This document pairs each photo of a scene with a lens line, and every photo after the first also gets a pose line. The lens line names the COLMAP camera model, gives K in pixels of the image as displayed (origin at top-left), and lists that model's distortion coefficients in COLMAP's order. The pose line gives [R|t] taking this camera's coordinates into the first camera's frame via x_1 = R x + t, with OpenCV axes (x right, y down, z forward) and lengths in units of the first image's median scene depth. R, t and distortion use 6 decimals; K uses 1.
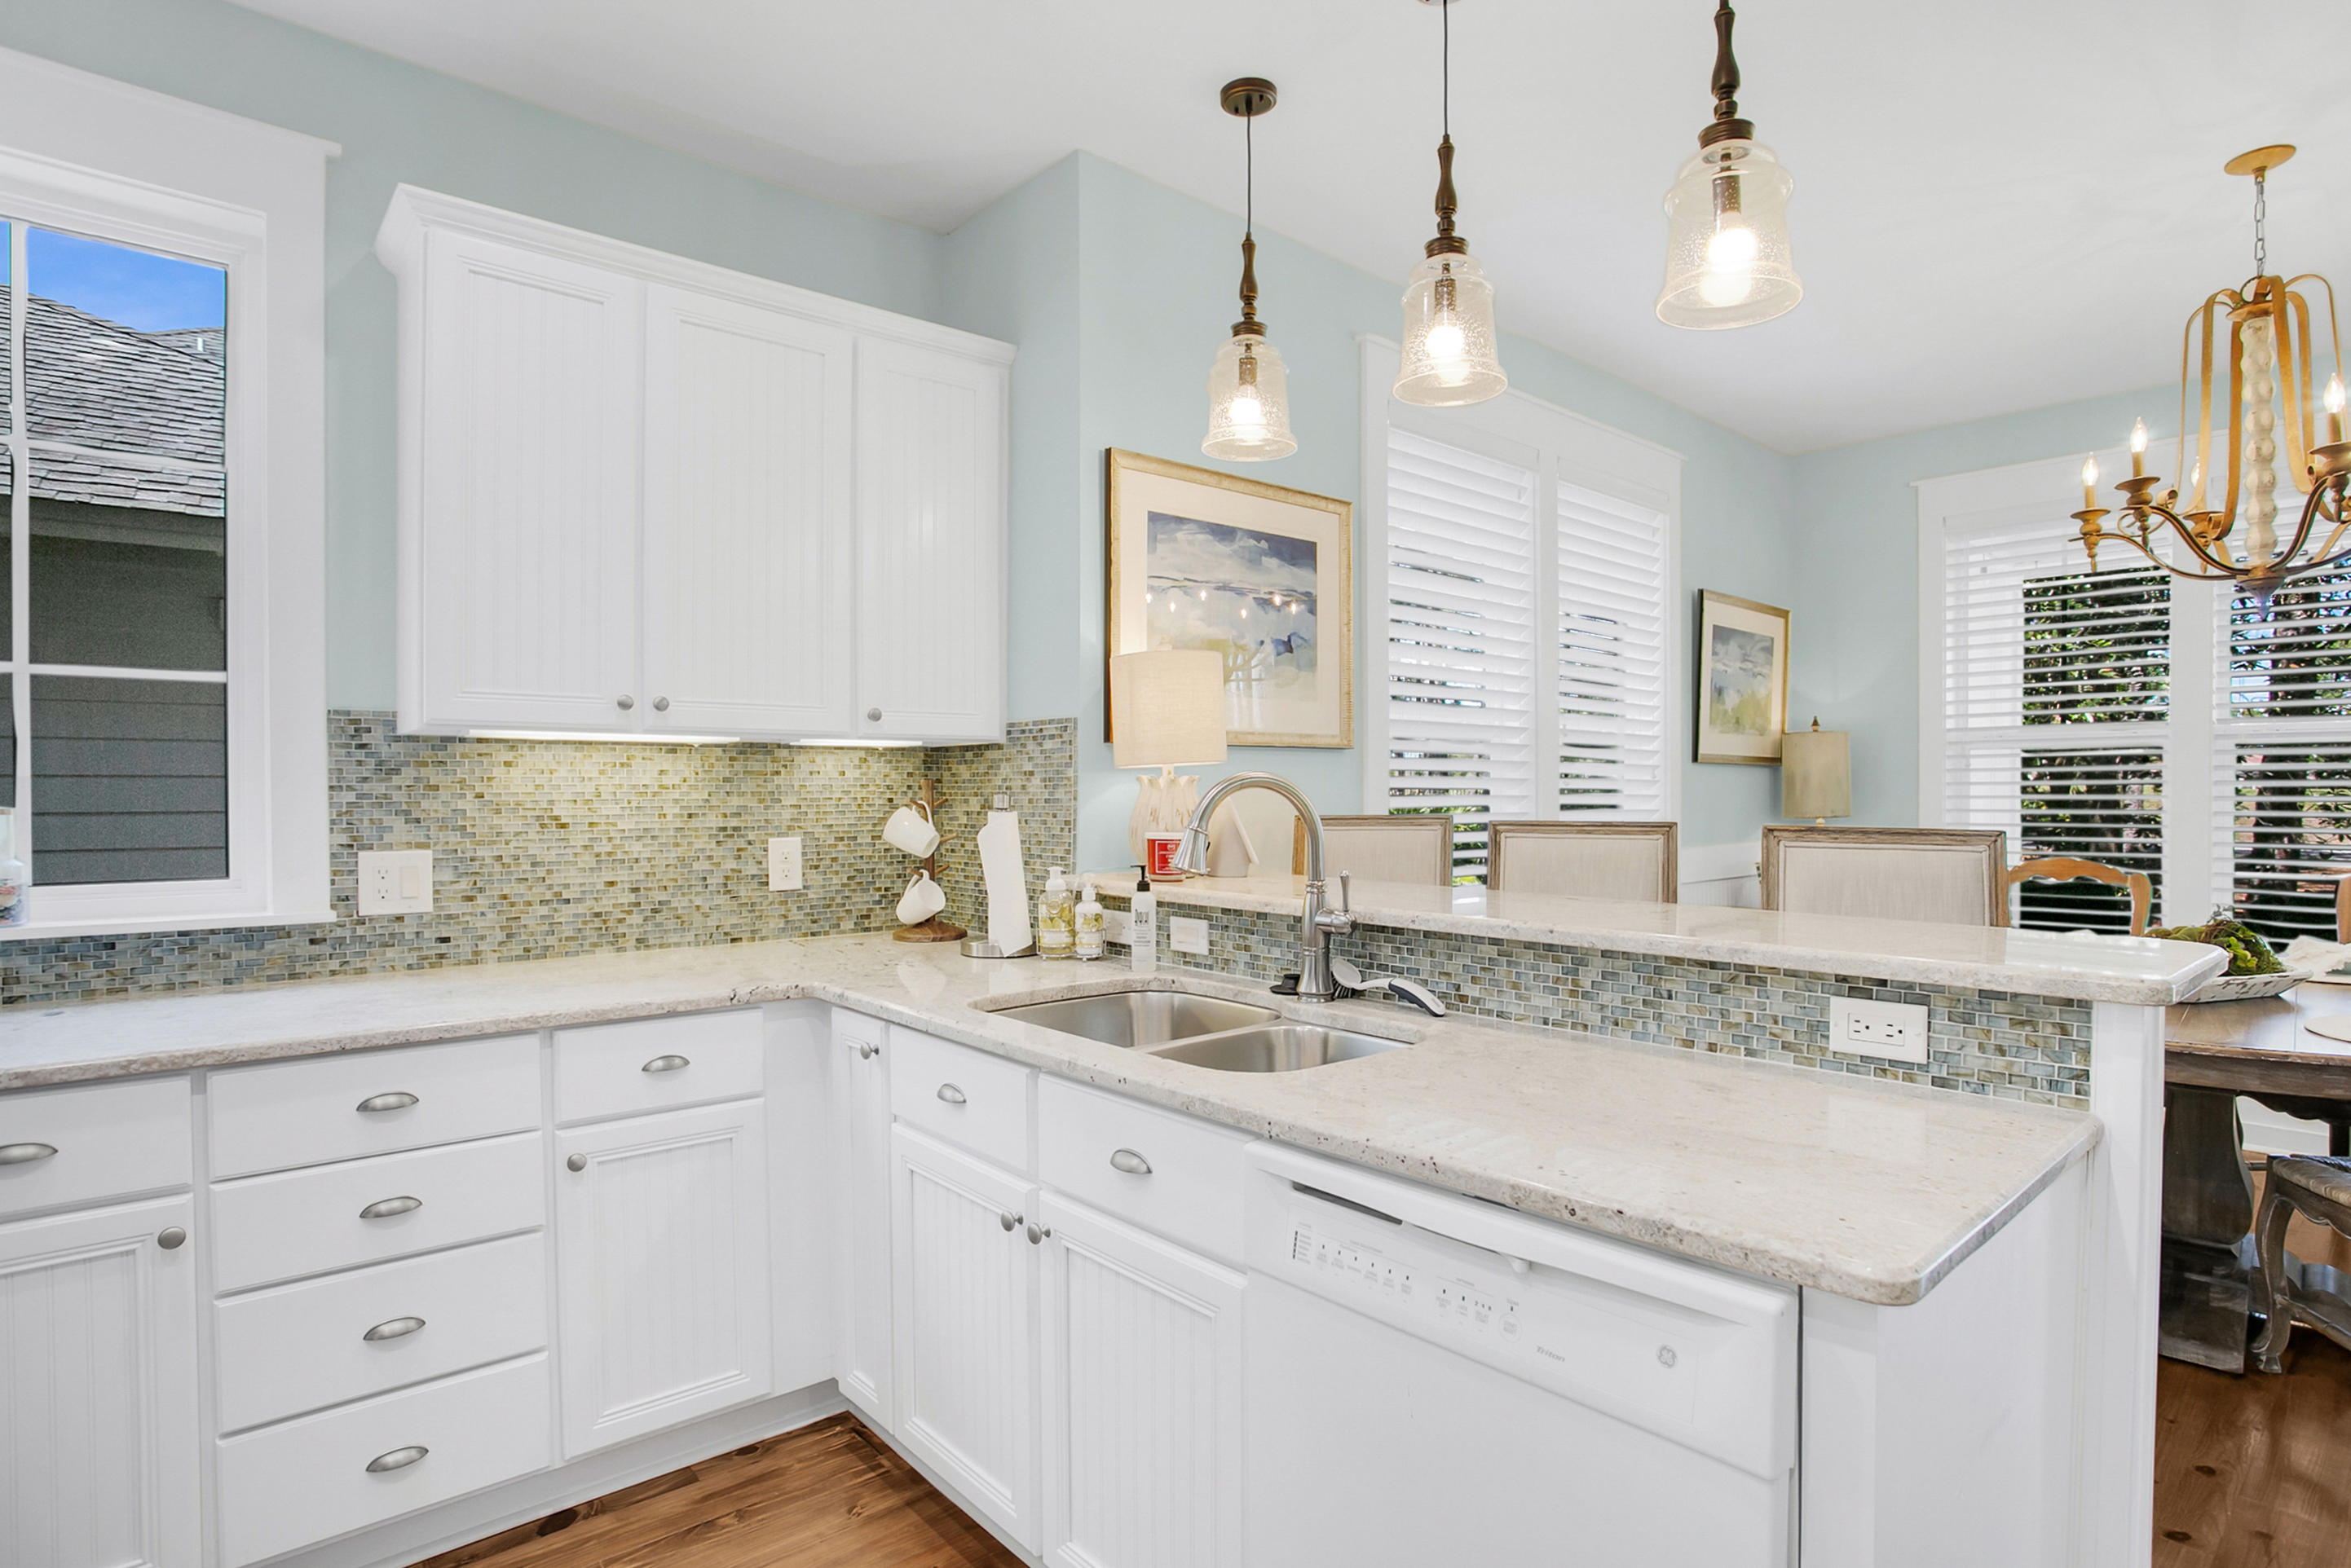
lens RADIAL K [[1213.6, 0, 1165.6], [0, 1213.6, 806.5], [0, 0, 1]] dist [-0.050748, 0.024636]
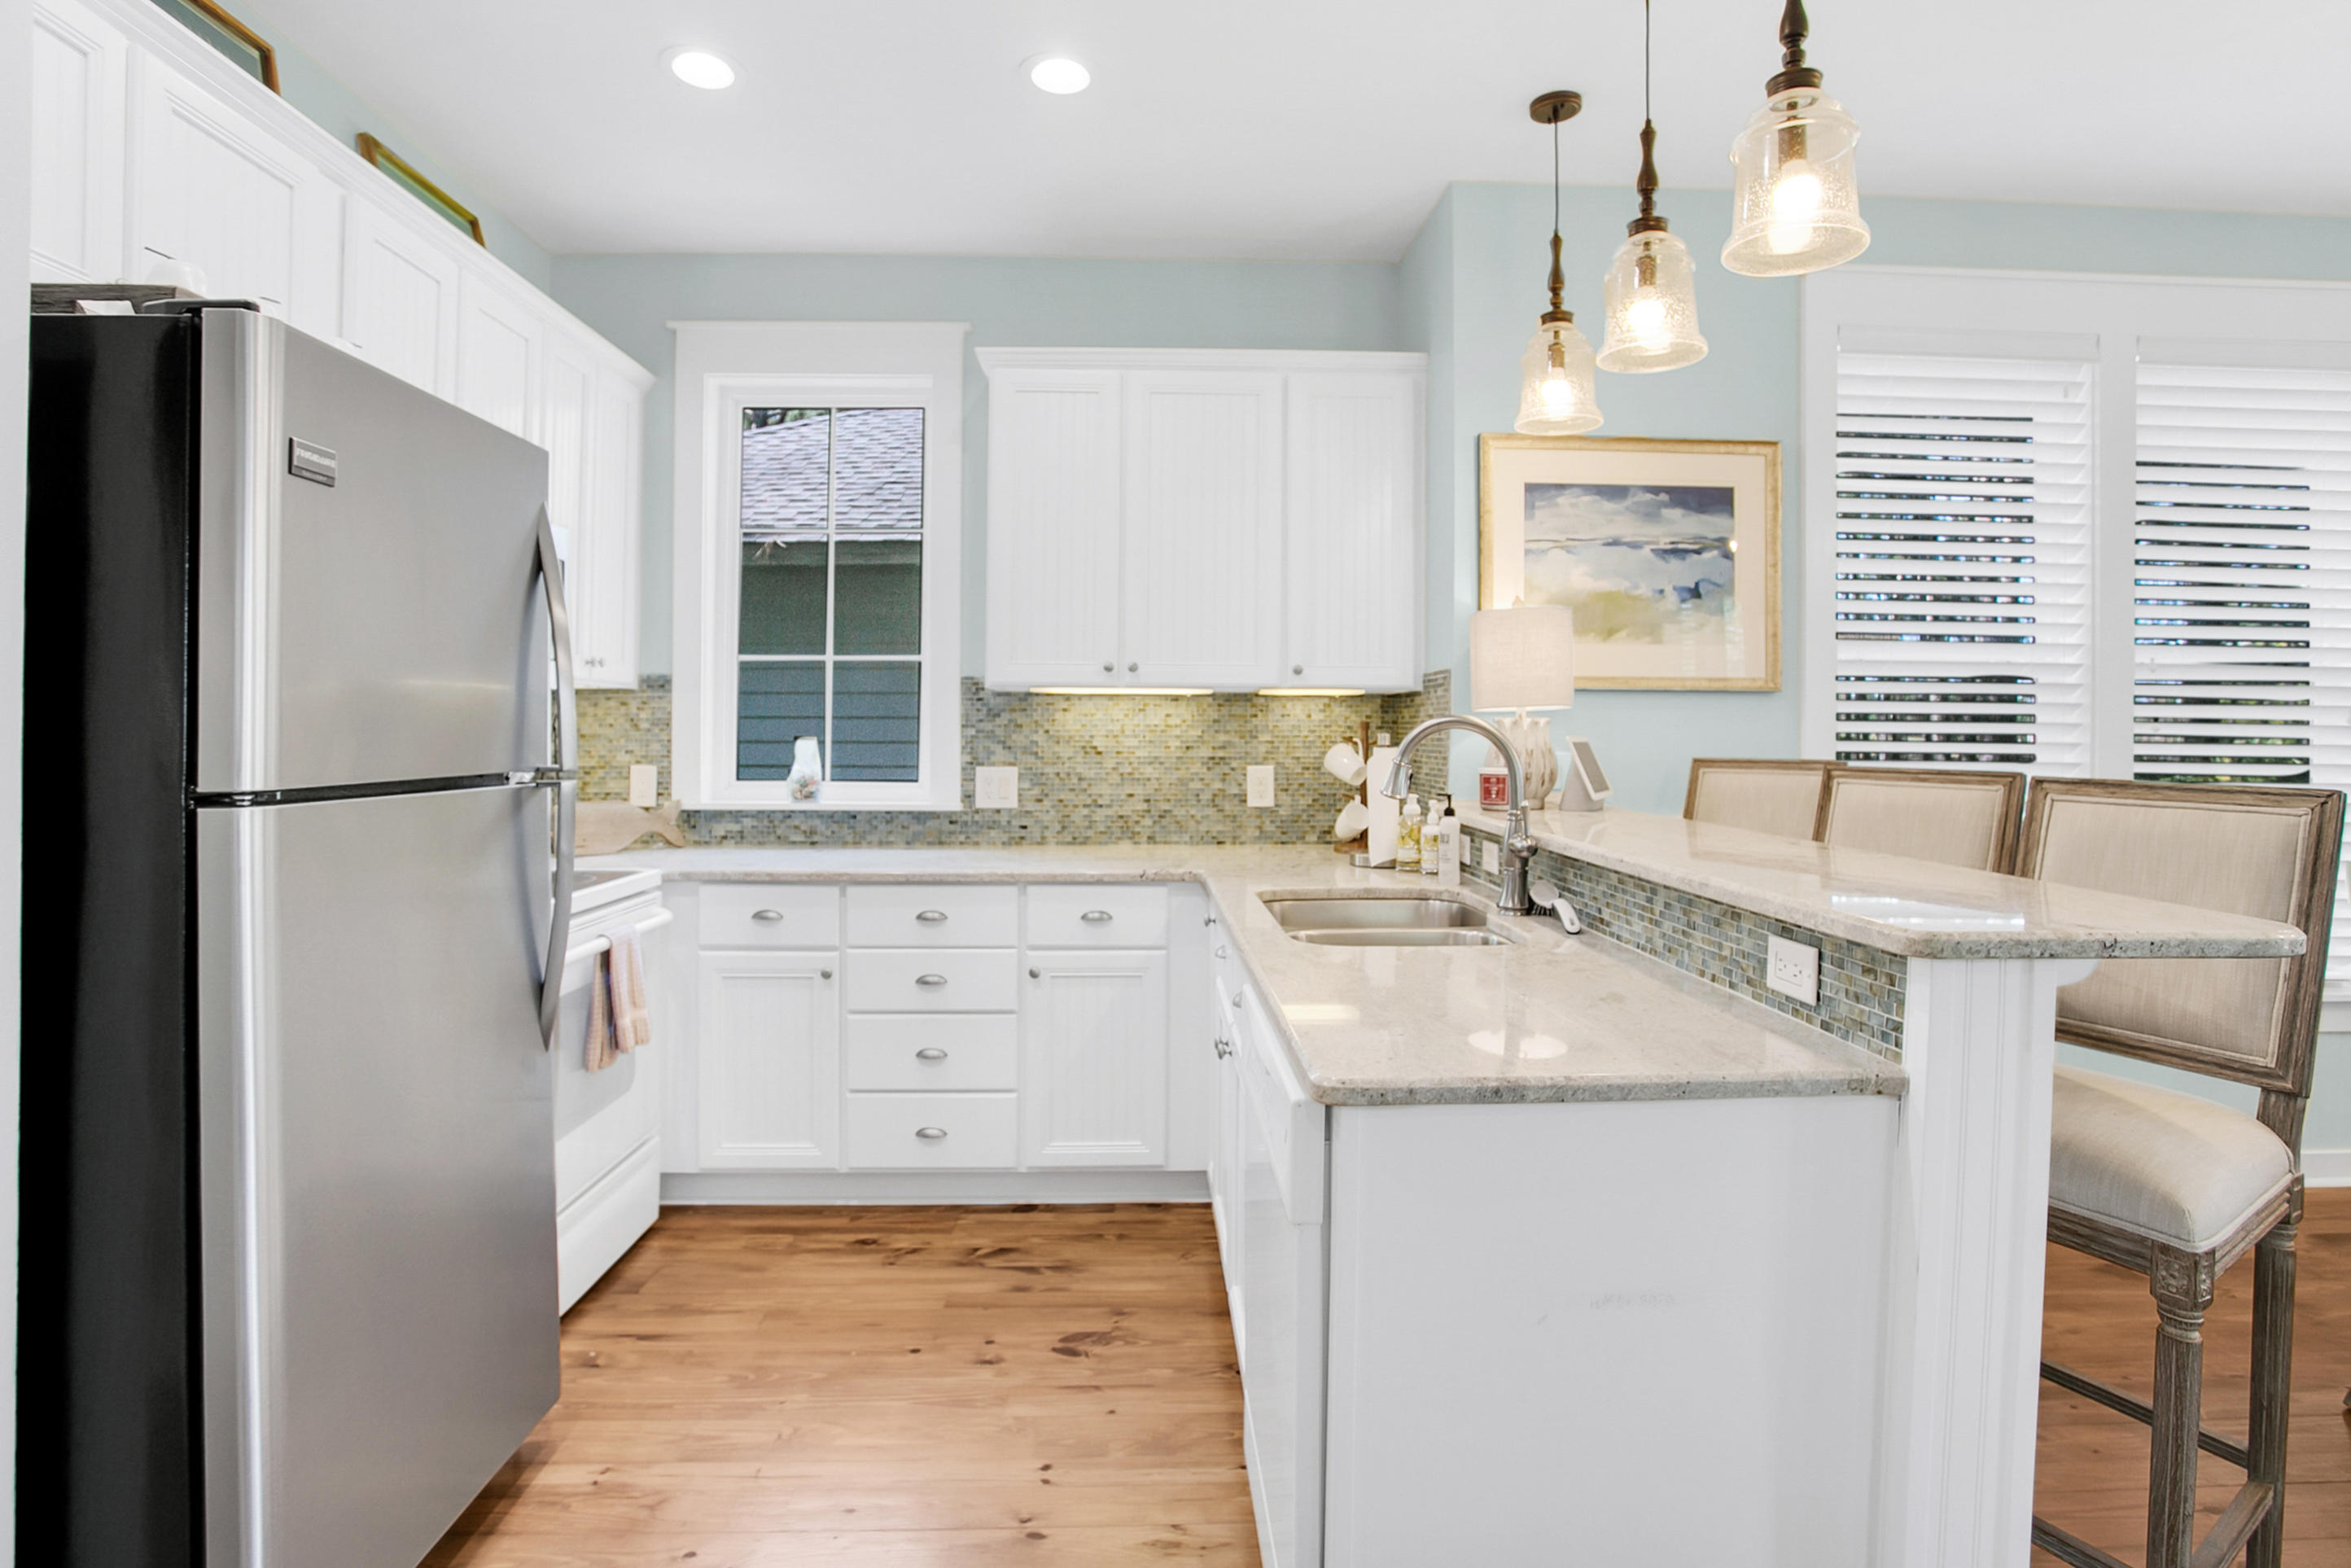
lens RADIAL K [[1213.8, 0, 1200.9], [0, 1213.8, 742.9], [0, 0, 1]] dist [-0.050748, 0.024636]
pose [[0.788168, 0.012829, -0.615326, 0.499259], [-0.015639, 0.999877, 0.000815, 0.000449], [0.615261, 0.008980, 0.788272, -0.070564]]
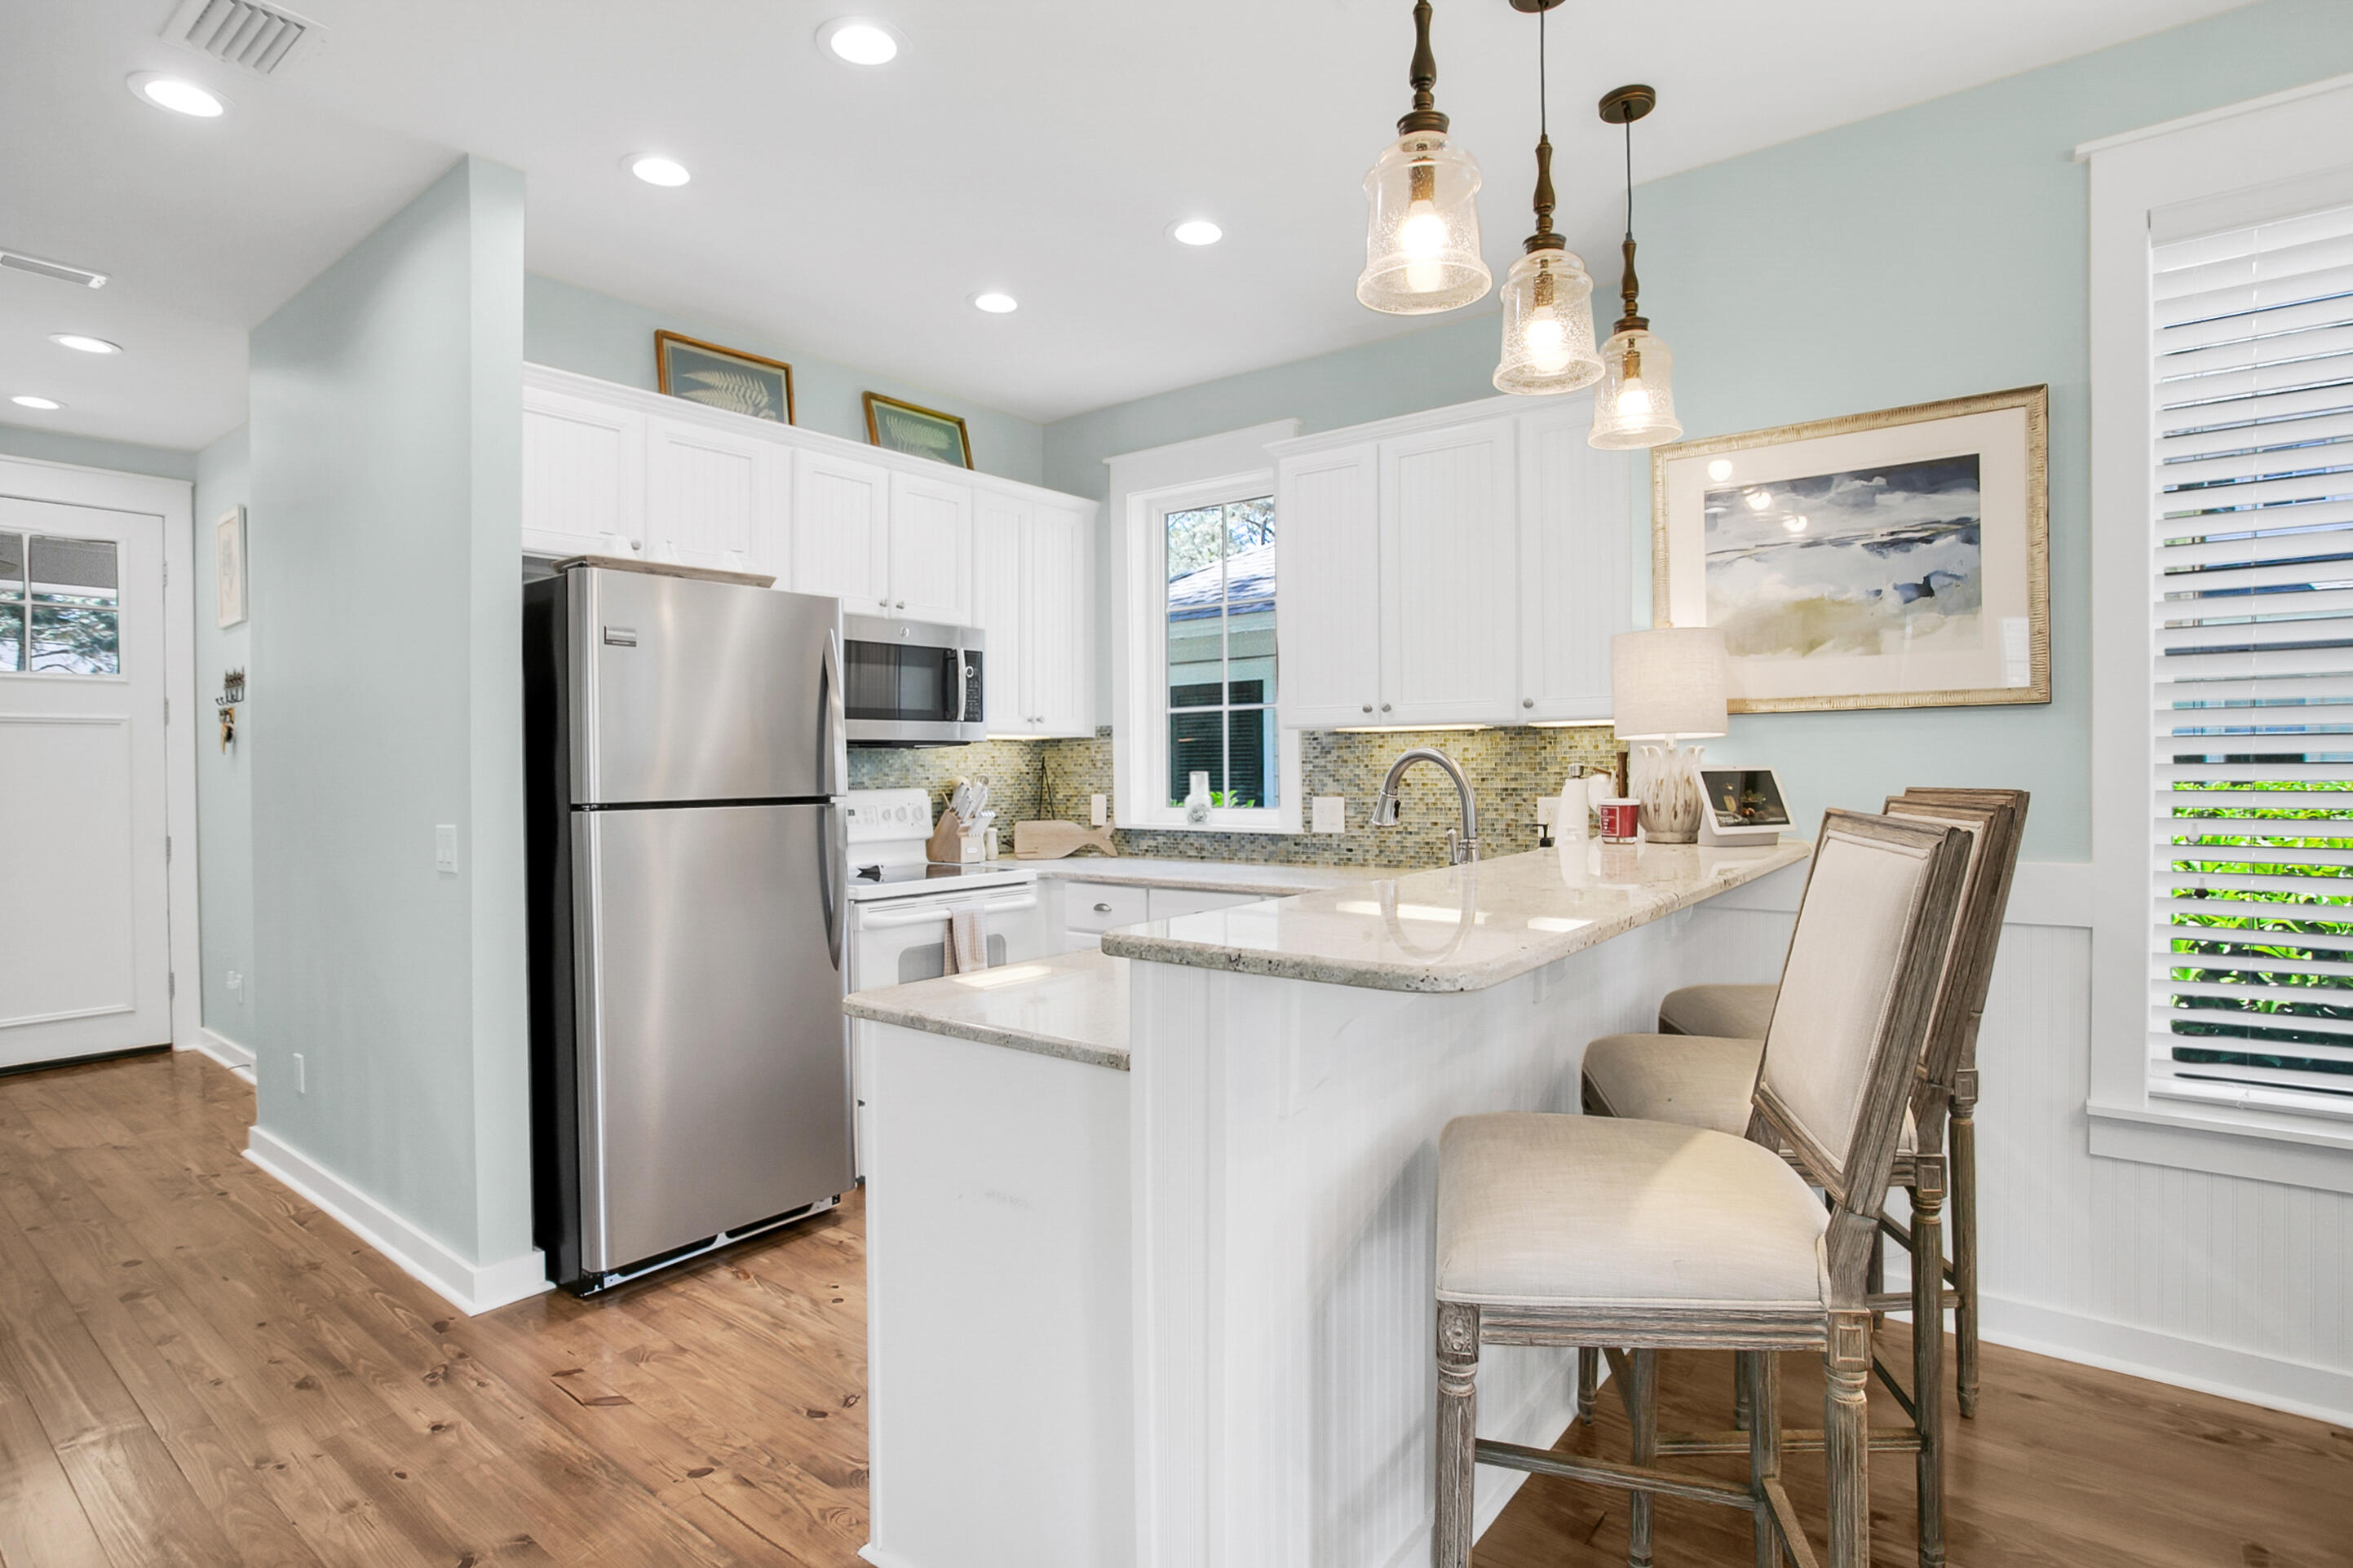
lens RADIAL K [[1214.6, 0, 1193.5], [0, 1214.6, 770.4], [0, 0, 1]] dist [-0.050748, 0.024636]
pose [[0.205491, 0.004309, -0.978650, 1.021692], [-0.004982, 0.999982, 0.003357, -0.007095], [0.978646, 0.004186, 0.205509, 0.409274]]
